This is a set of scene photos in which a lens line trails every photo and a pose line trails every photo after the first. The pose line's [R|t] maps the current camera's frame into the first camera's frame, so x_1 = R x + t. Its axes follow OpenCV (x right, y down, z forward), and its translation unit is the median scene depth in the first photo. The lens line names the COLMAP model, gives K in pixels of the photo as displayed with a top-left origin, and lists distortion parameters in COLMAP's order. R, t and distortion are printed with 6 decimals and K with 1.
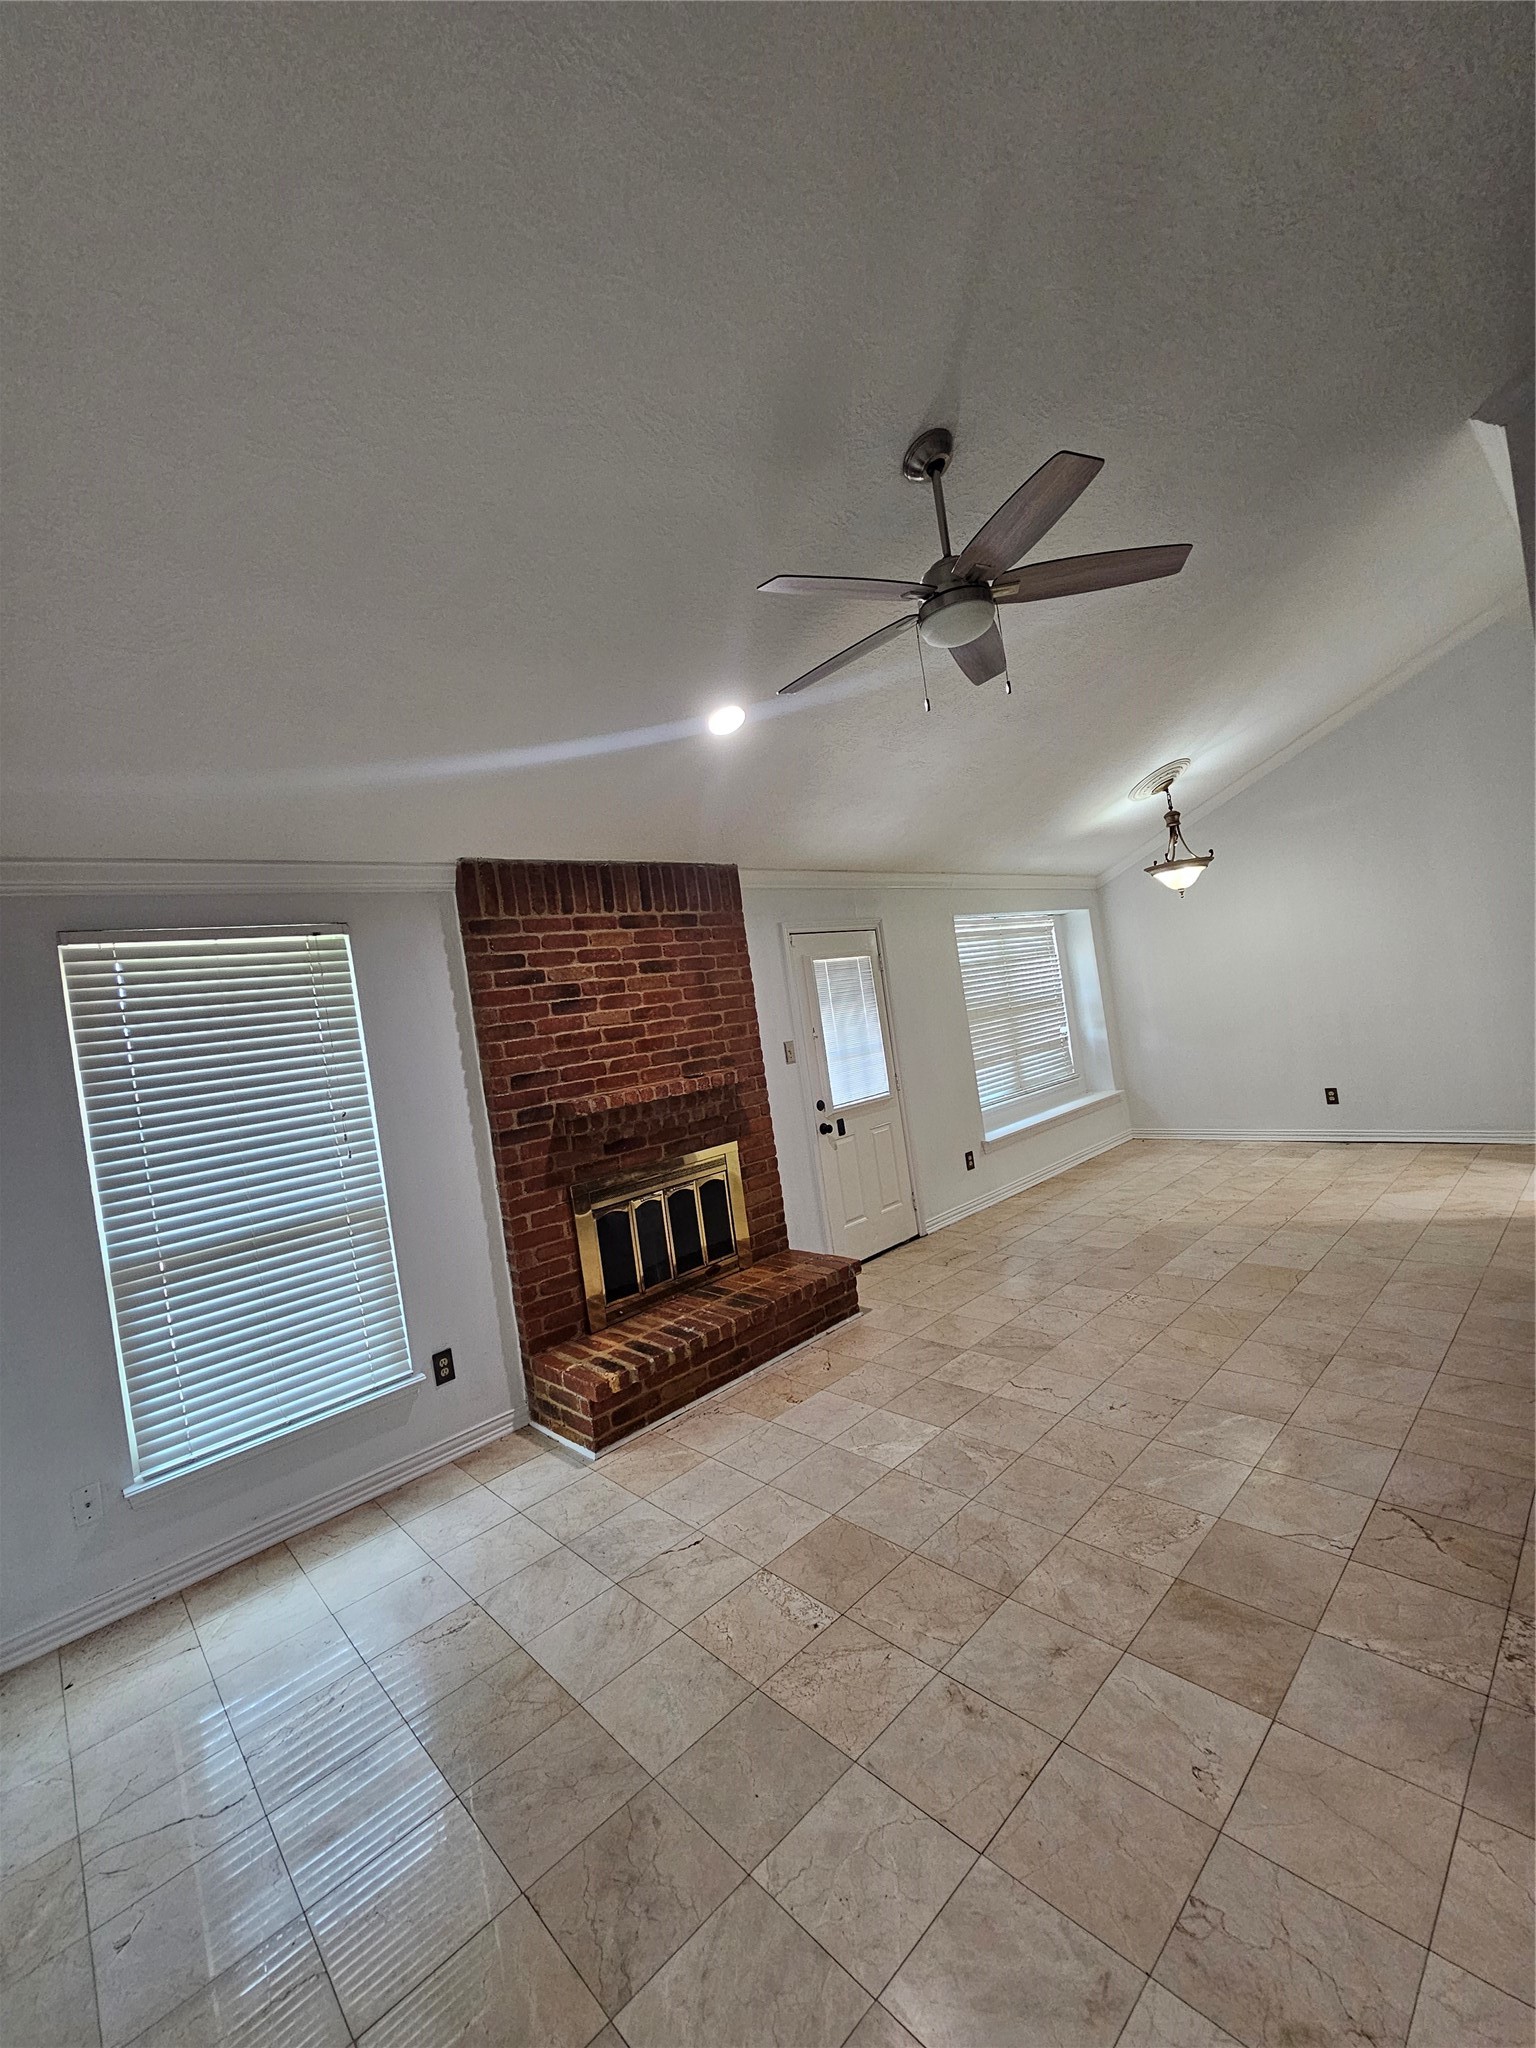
lens RADIAL K [[840.3, 0, 743.6], [0, 840.3, 1017.2], [0, 0, 1]] dist [0.000546, 0.001417]
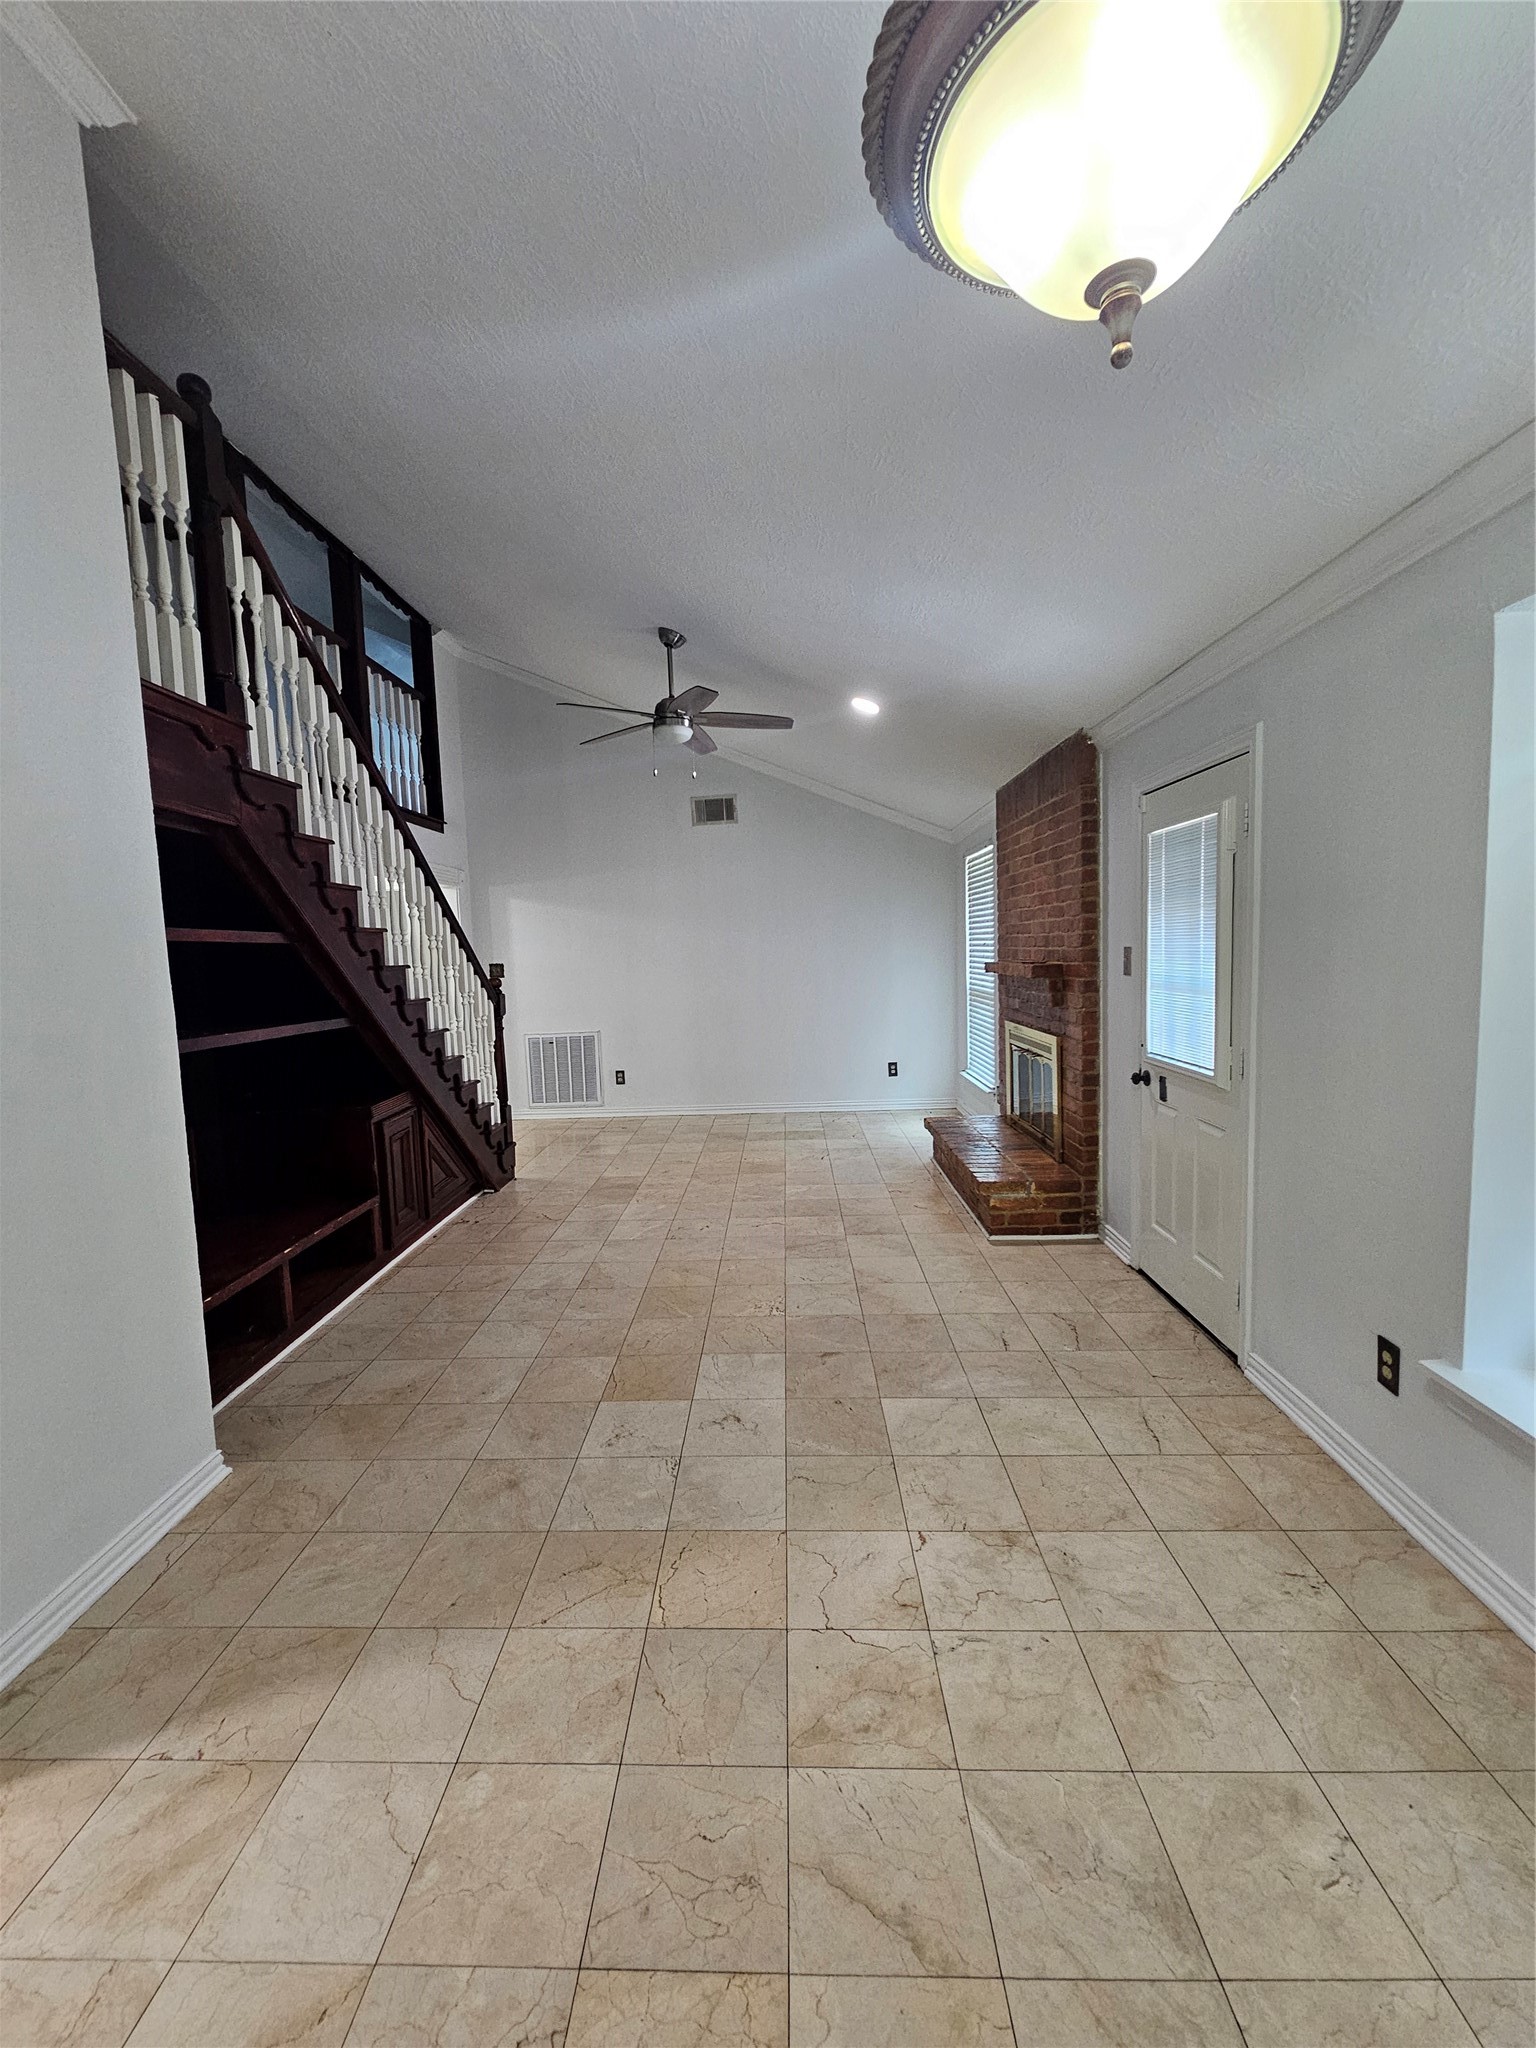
lens RADIAL K [[840.3, 0, 761.2], [0, 840.3, 1015.7], [0, 0, 1]] dist [0.000546, 0.001417]
pose [[-0.677510, 0.224854, -0.700301, 0.983744], [0.134221, 0.973934, 0.182860, -0.112868], [0.723164, 0.029895, -0.690029, 1.543211]]
